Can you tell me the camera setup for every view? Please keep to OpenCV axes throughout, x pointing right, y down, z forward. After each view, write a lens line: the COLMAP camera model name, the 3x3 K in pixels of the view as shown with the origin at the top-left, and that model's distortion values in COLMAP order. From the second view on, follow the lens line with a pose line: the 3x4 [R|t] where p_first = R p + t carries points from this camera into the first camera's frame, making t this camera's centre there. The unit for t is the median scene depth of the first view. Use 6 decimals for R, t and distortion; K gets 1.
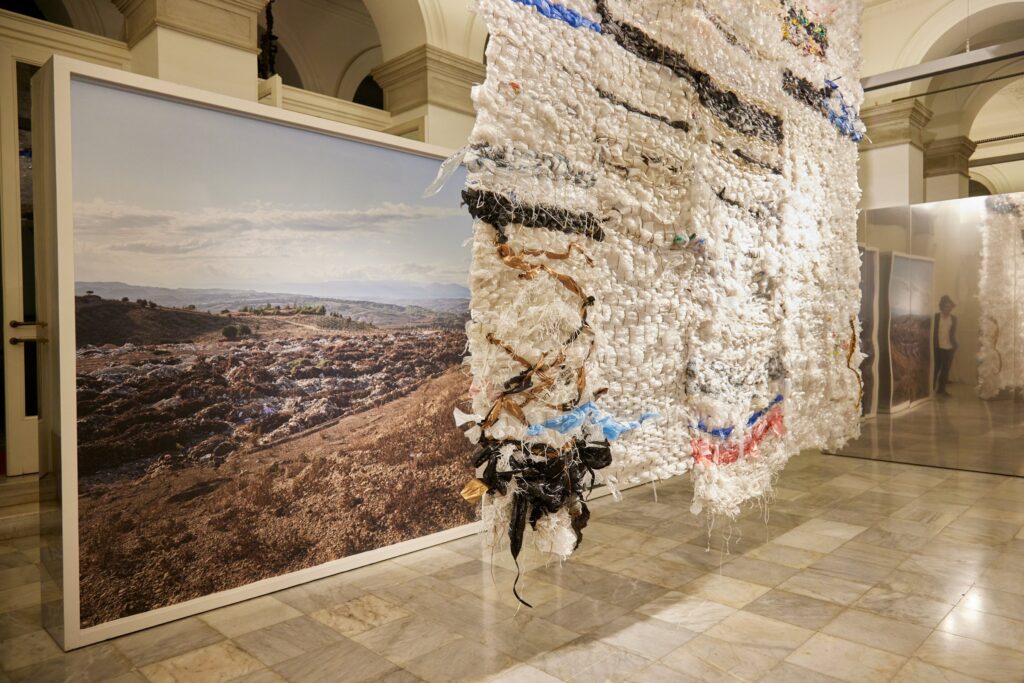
lens RADIAL K [[695.7, 0, 515.7], [0, 695.7, 345.4], [0, 0, 1]] dist [0.007032, 0.001902]
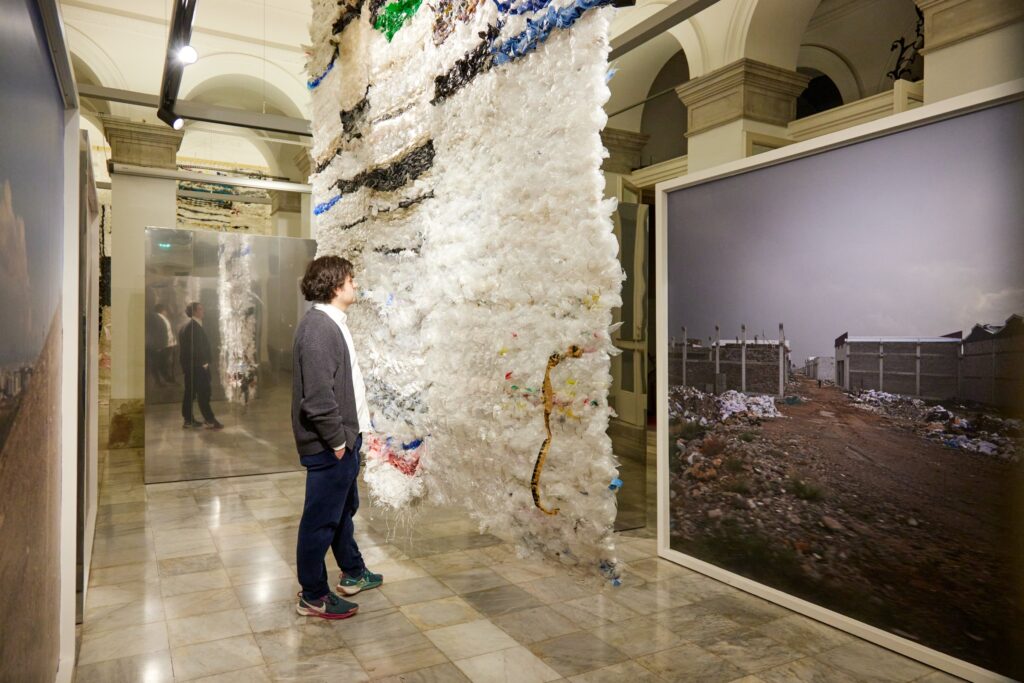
lens RADIAL K [[695.7, 0, 510.2], [0, 695.7, 333.6], [0, 0, 1]] dist [0.007032, 0.001902]
pose [[-0.290095, -0.003853, -0.956990, 1.378244], [-0.025692, 0.999663, 0.003763, -0.068038], [0.956653, 0.025679, -0.290096, 1.518701]]
